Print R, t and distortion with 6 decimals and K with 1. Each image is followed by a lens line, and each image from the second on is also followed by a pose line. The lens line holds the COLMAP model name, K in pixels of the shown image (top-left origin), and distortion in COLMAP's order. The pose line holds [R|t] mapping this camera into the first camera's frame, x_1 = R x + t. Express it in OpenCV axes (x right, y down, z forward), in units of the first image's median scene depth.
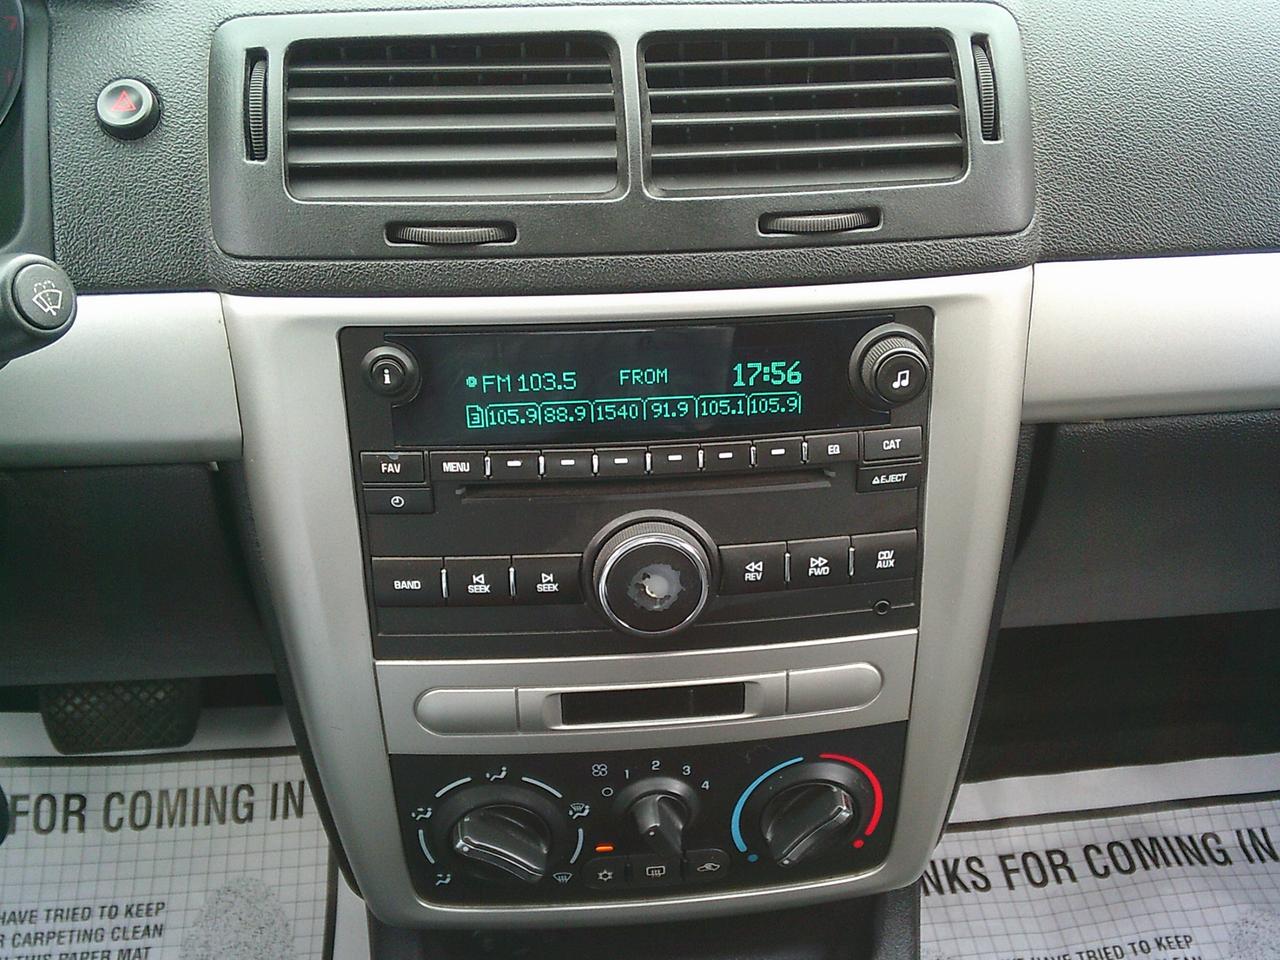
lens RADIAL K [[1307.6, 0, 660.8], [0, 1307.6, 479.7], [0, 0, 1]] dist [0.105180, -0.244388]
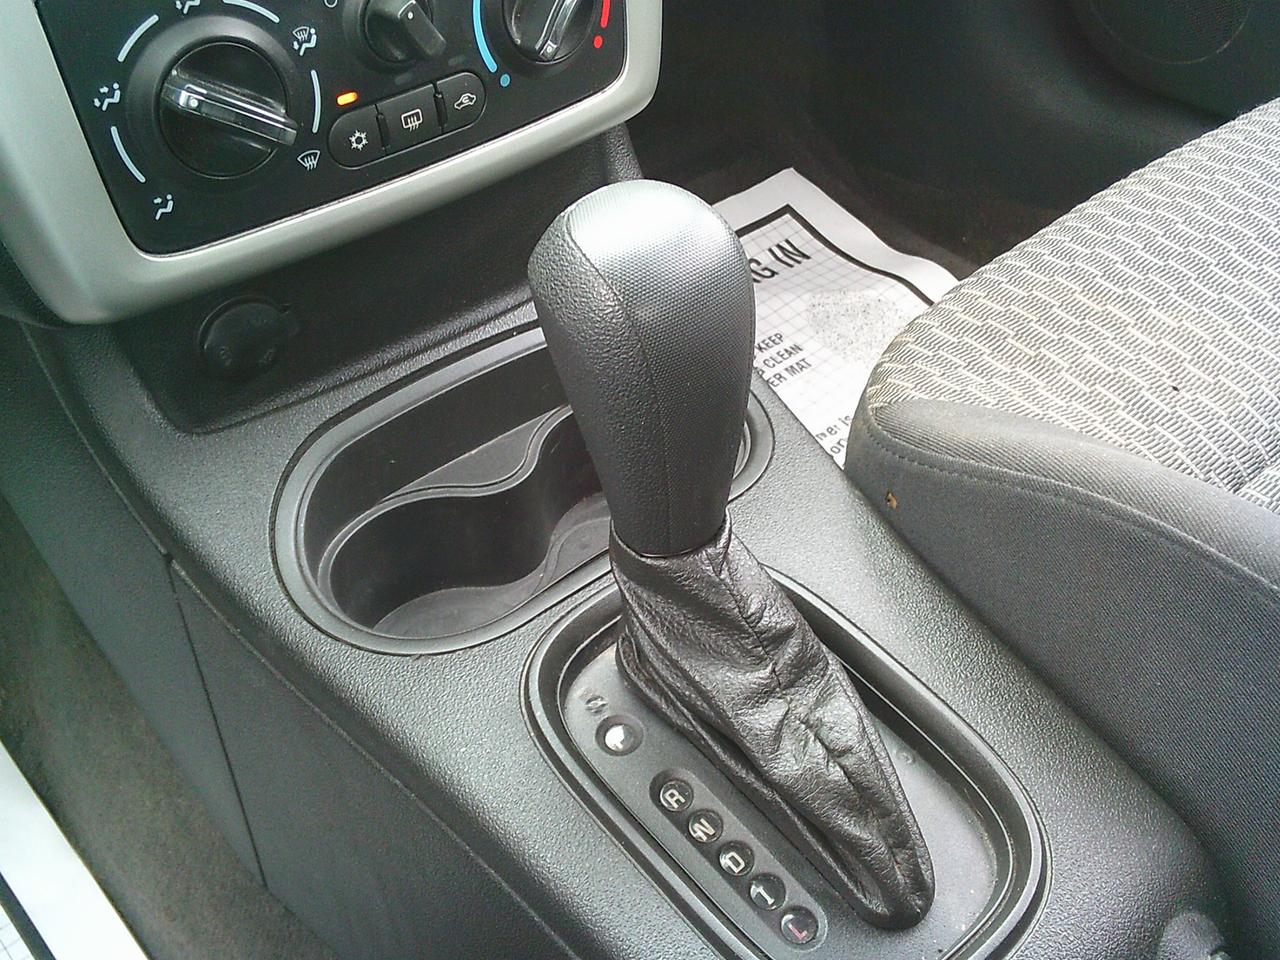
lens RADIAL K [[1307.6, 0, 660.8], [0, 1307.6, 479.7], [0, 0, 1]] dist [0.105180, -0.244388]
pose [[0.811368, -0.404959, 0.421533, -0.339953], [0.354900, 0.914292, 0.195231, 0.429379], [-0.464465, -0.008802, 0.885548, 0.219065]]
